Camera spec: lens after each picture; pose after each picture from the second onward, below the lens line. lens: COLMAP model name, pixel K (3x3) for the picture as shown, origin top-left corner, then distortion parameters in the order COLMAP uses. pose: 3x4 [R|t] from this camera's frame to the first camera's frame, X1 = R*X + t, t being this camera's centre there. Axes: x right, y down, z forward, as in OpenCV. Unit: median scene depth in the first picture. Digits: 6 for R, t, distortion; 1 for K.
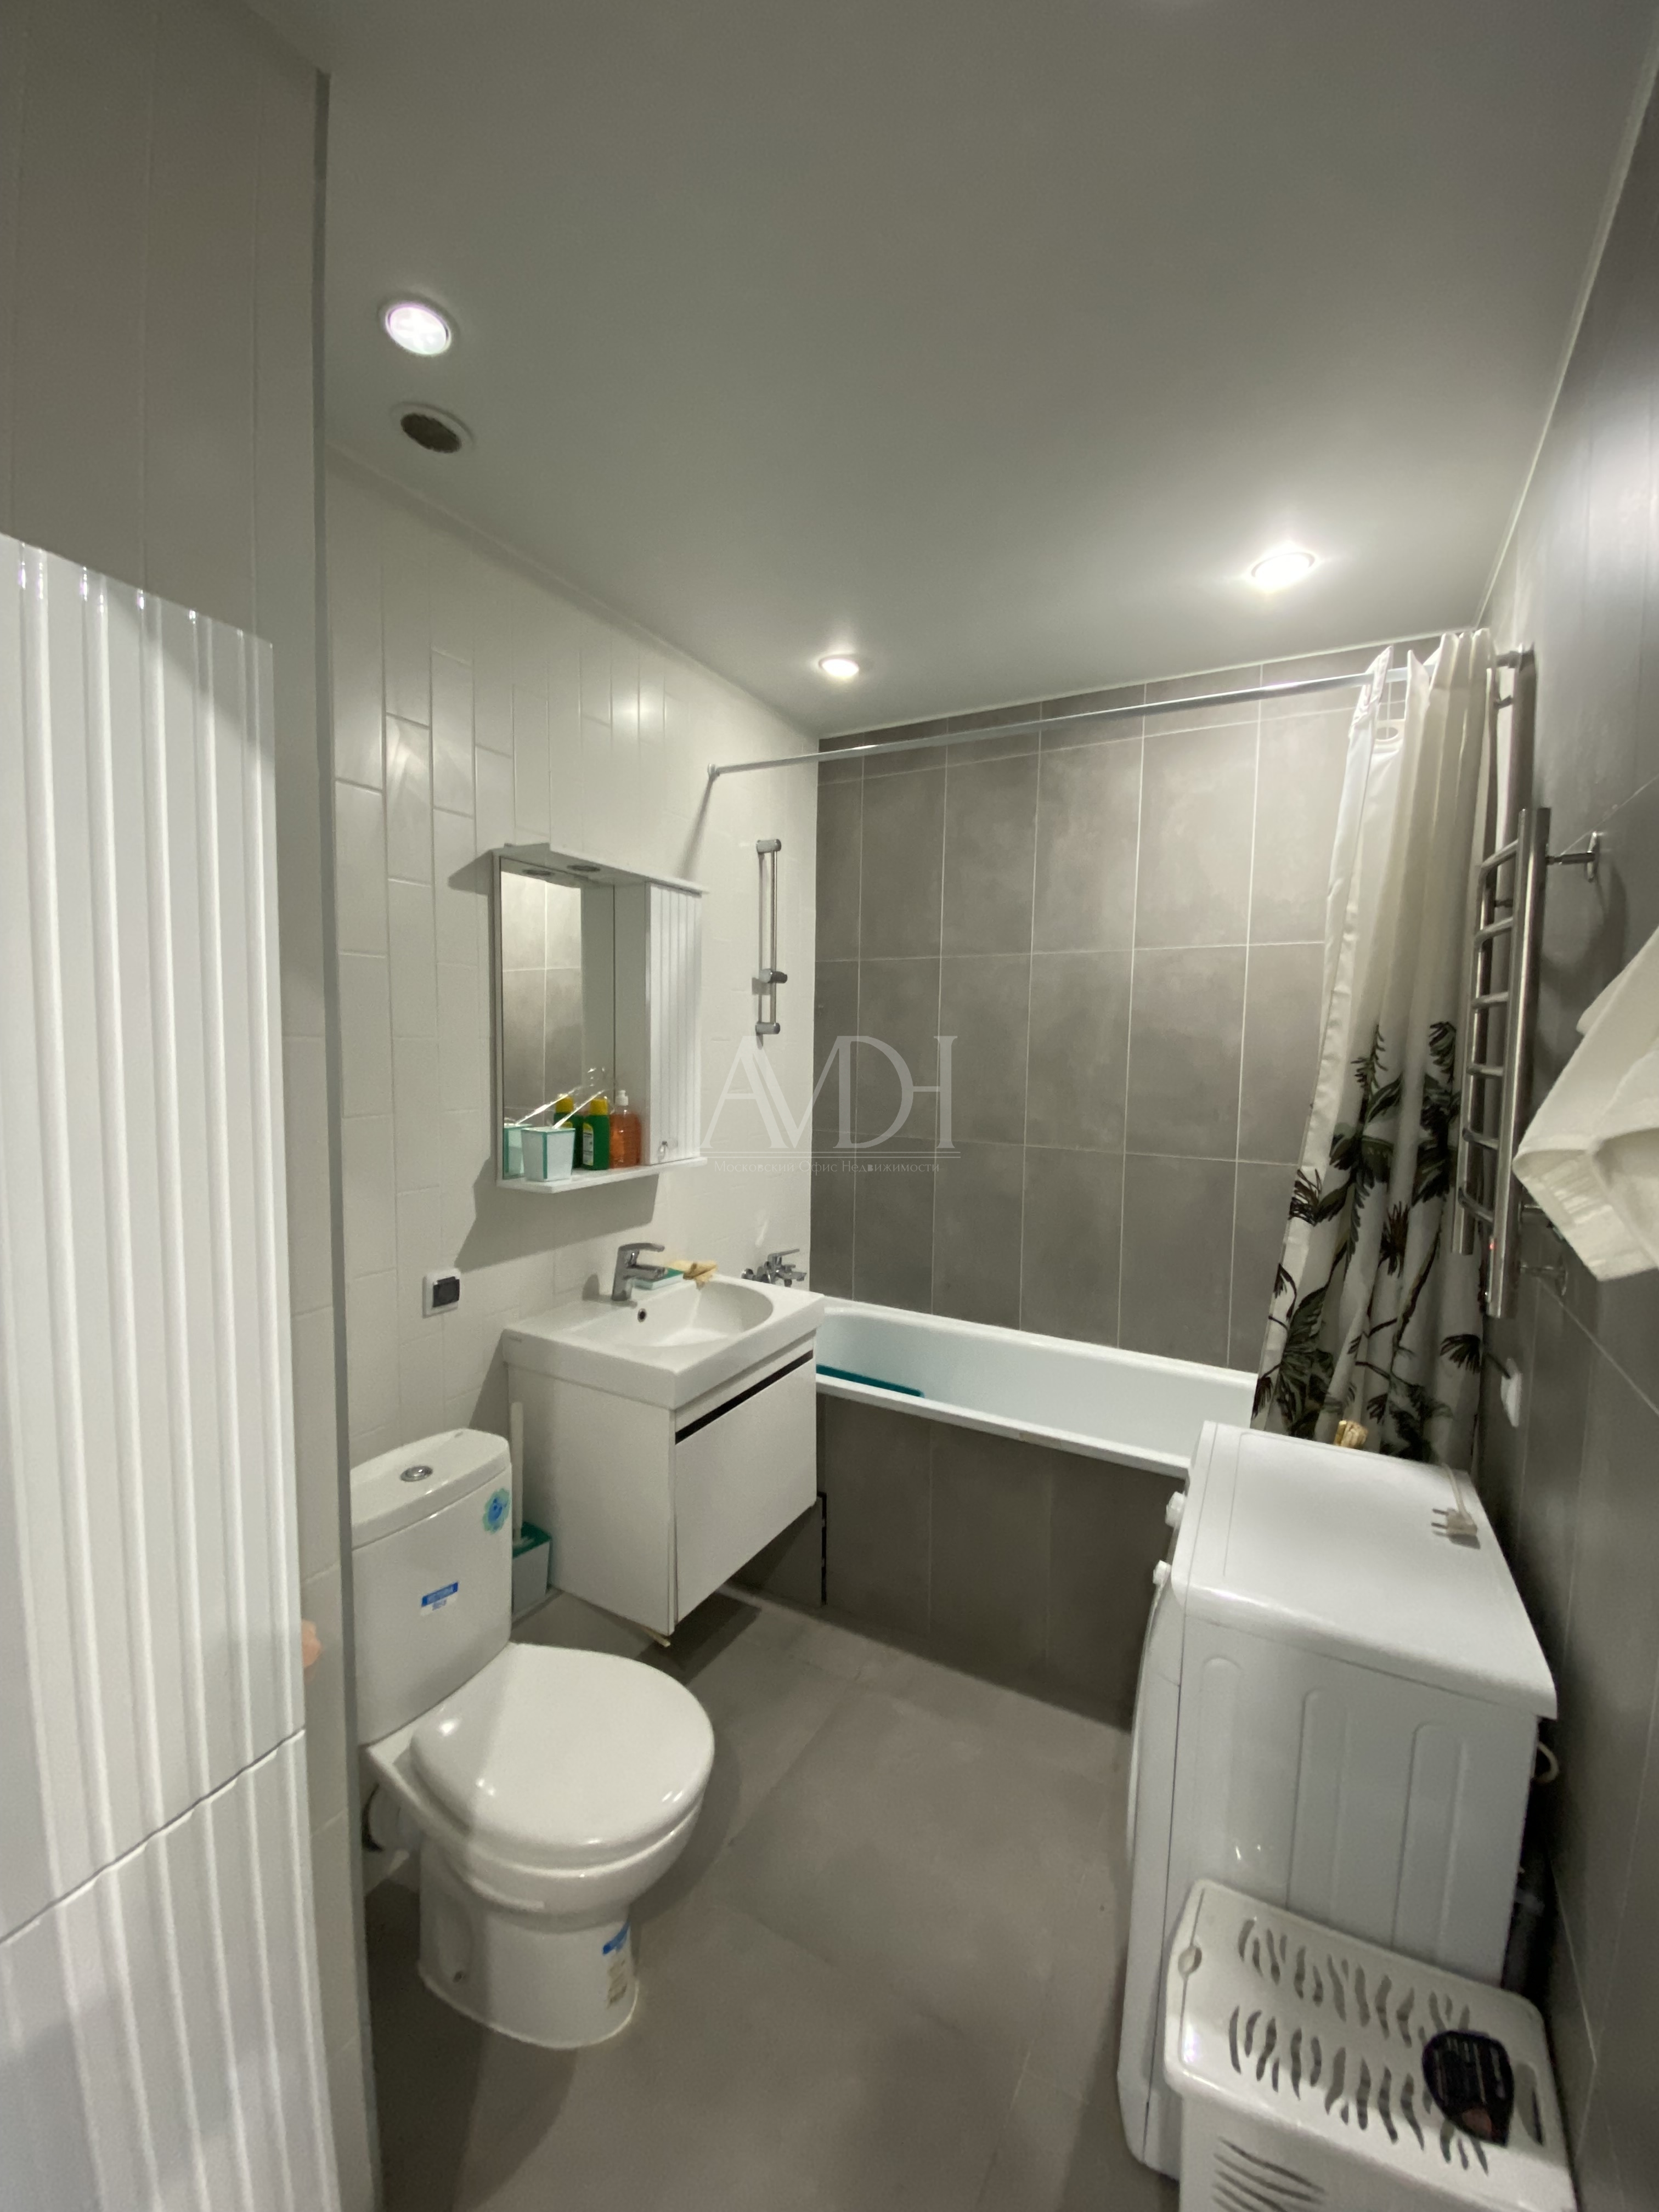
lens RADIAL K [[888.2, 0, 831.3], [0, 888.2, 1102.4], [0, 0, 1]] dist [0.021595, -0.022326]
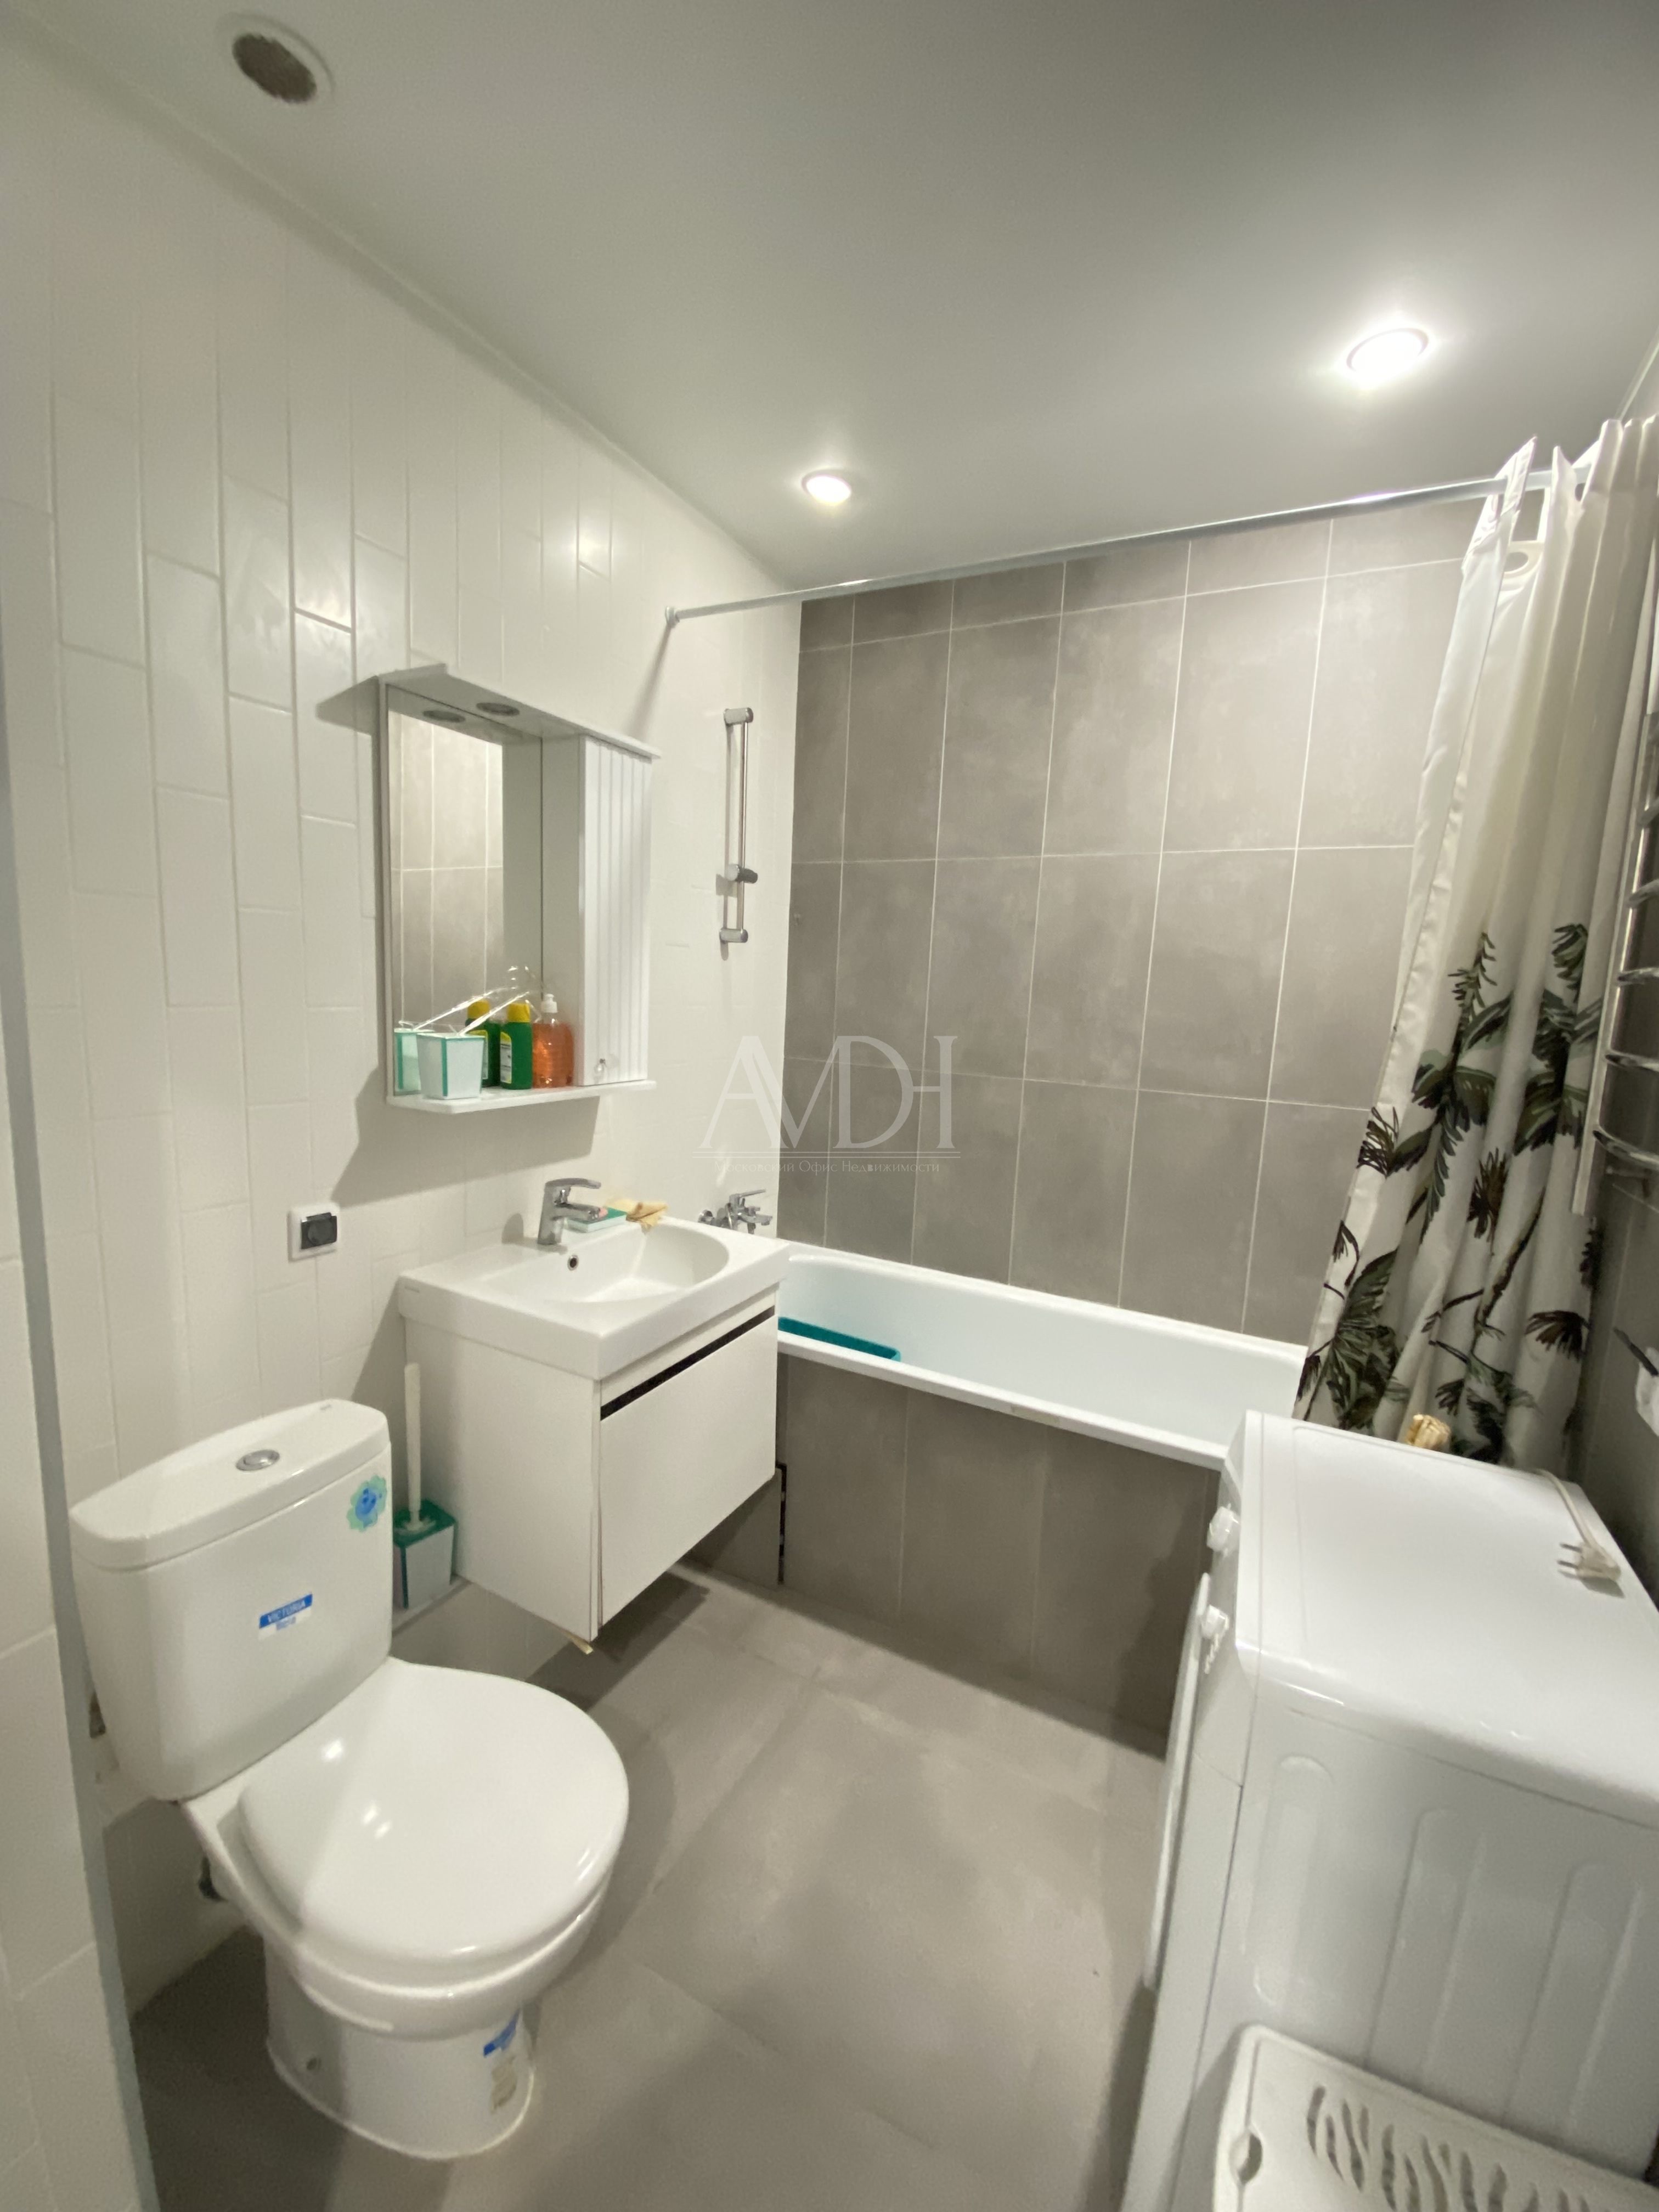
lens RADIAL K [[890.0, 0, 829.5], [0, 890.0, 1106.0], [0, 0, 1]] dist [-0.001597, -0.000185]
pose [[0.999415, 0.026273, 0.021883, 0.011206], [-0.027706, 0.997302, 0.067985, 0.032086], [-0.020038, -0.068551, 0.997446, 0.196707]]
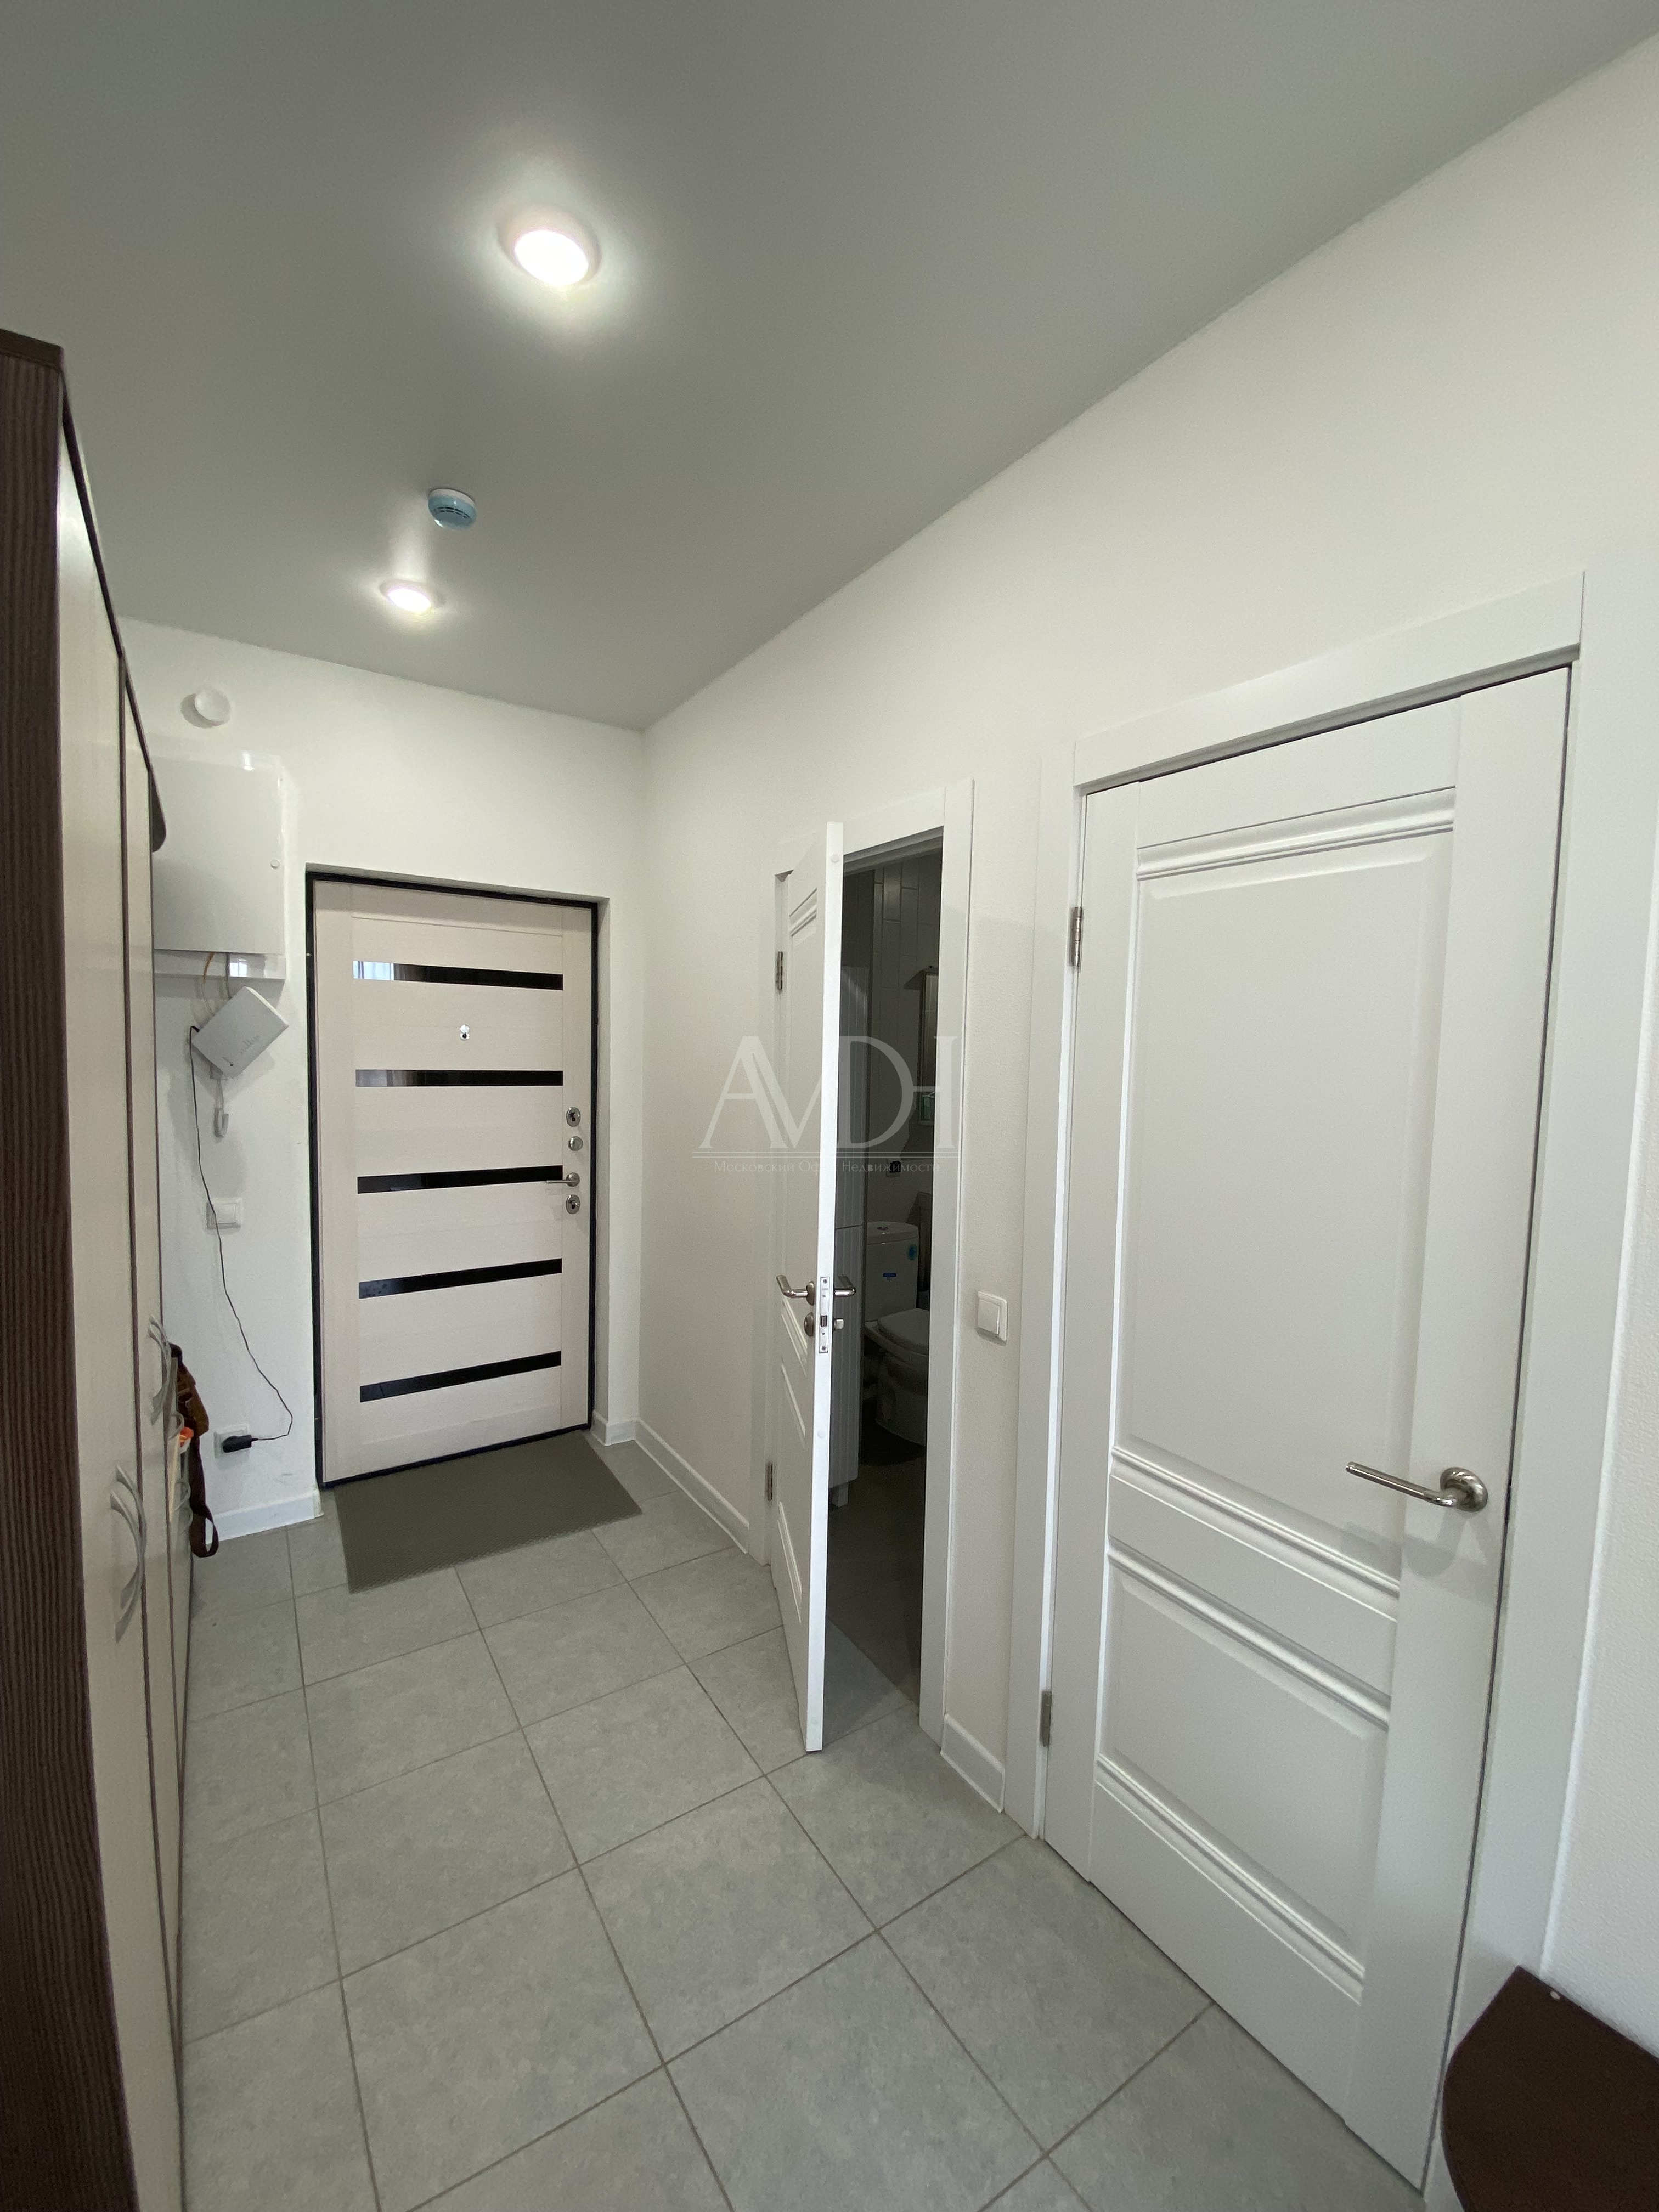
lens RADIAL K [[888.2, 0, 831.3], [0, 888.2, 1102.4], [0, 0, 1]] dist [0.021595, -0.022326]
pose [[0.888975, 0.033475, -0.456730, 0.460840], [-0.041357, 0.999118, -0.007268, 0.072449], [0.456084, 0.025350, 0.889576, -1.115610]]
